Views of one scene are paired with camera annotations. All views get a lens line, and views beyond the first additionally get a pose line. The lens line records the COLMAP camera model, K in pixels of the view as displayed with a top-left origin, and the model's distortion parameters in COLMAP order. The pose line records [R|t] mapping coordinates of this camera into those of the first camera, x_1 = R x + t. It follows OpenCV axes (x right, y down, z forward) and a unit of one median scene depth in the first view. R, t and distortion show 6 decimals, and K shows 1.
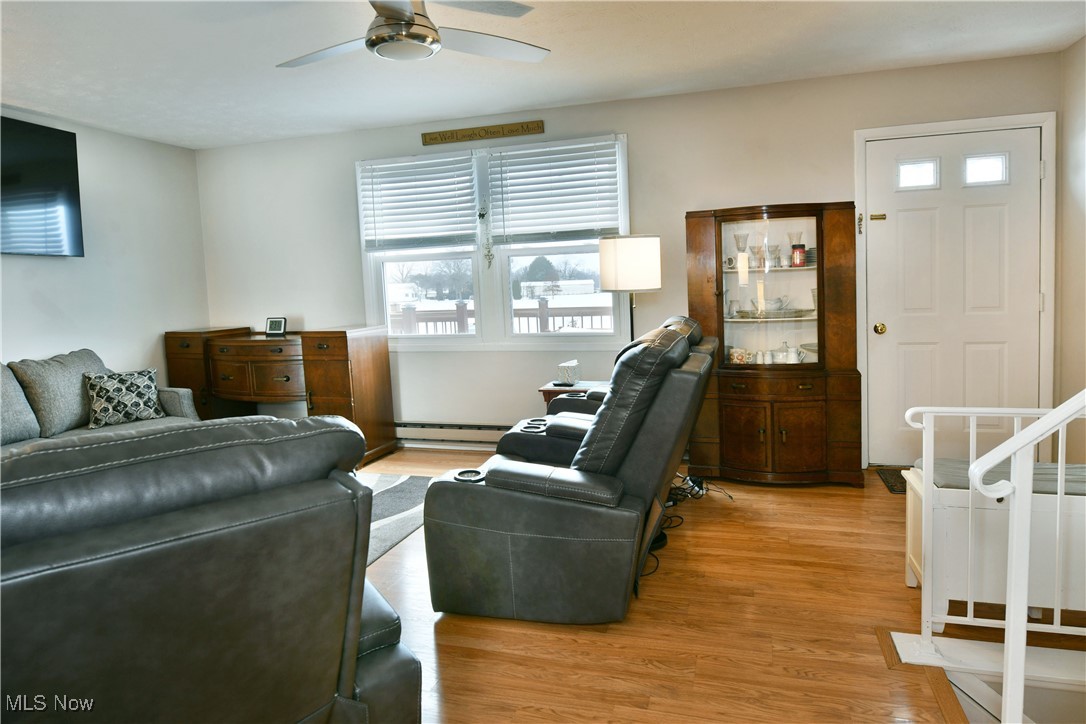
lens RADIAL K [[665.4, 0, 547.4], [0, 665.4, 353.3], [0, 0, 1]] dist [-0.010723, -0.005090]
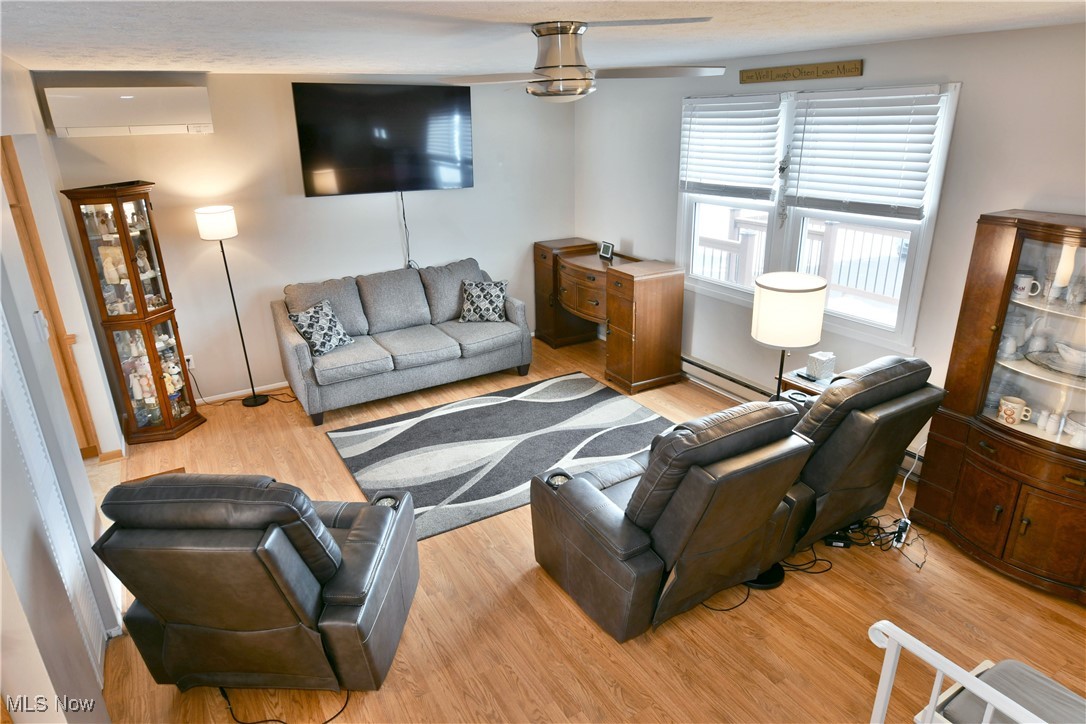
lens RADIAL K [[665.4, 0, 548.9], [0, 665.4, 384.3], [0, 0, 1]] dist [-0.010723, -0.005090]
pose [[0.736325, 0.272918, -0.619146, 0.325968], [-0.070832, 0.941109, 0.330602, -0.218468], [0.672911, -0.199575, 0.712293, 0.080052]]
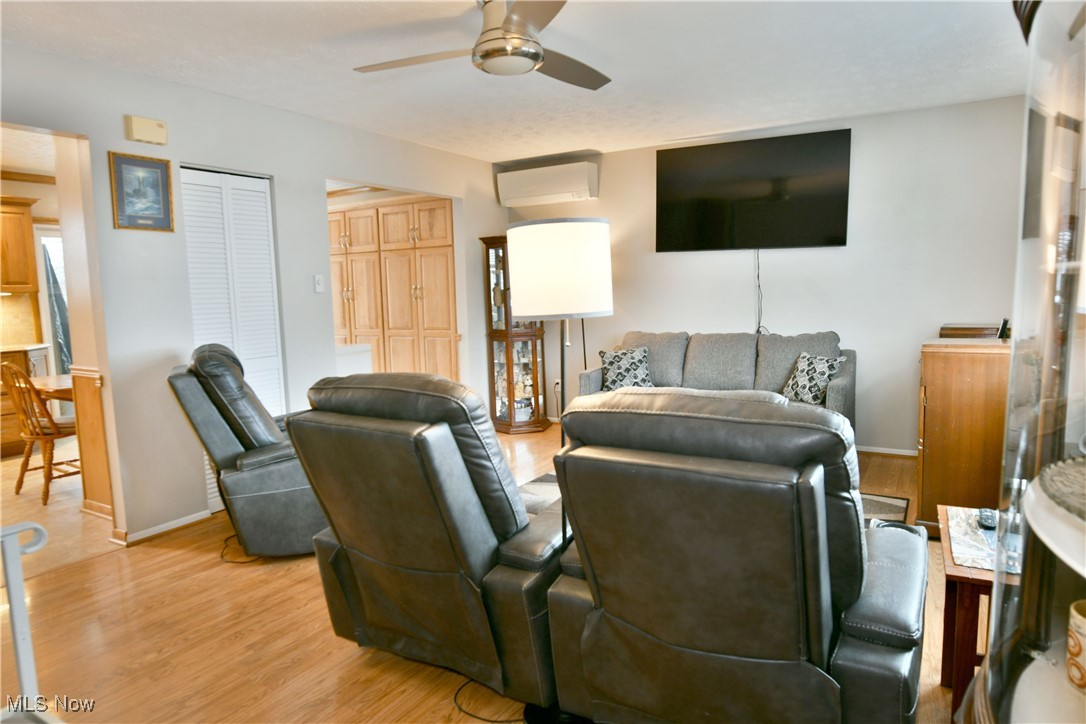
lens RADIAL K [[665.4, 0, 519.4], [0, 665.4, 375.6], [0, 0, 1]] dist [-0.010723, -0.005090]
pose [[-0.284209, 0.159727, -0.945364, 0.487309], [-0.058112, 0.981342, 0.183276, -0.102807], [0.957000, 0.107026, -0.269624, 0.781053]]
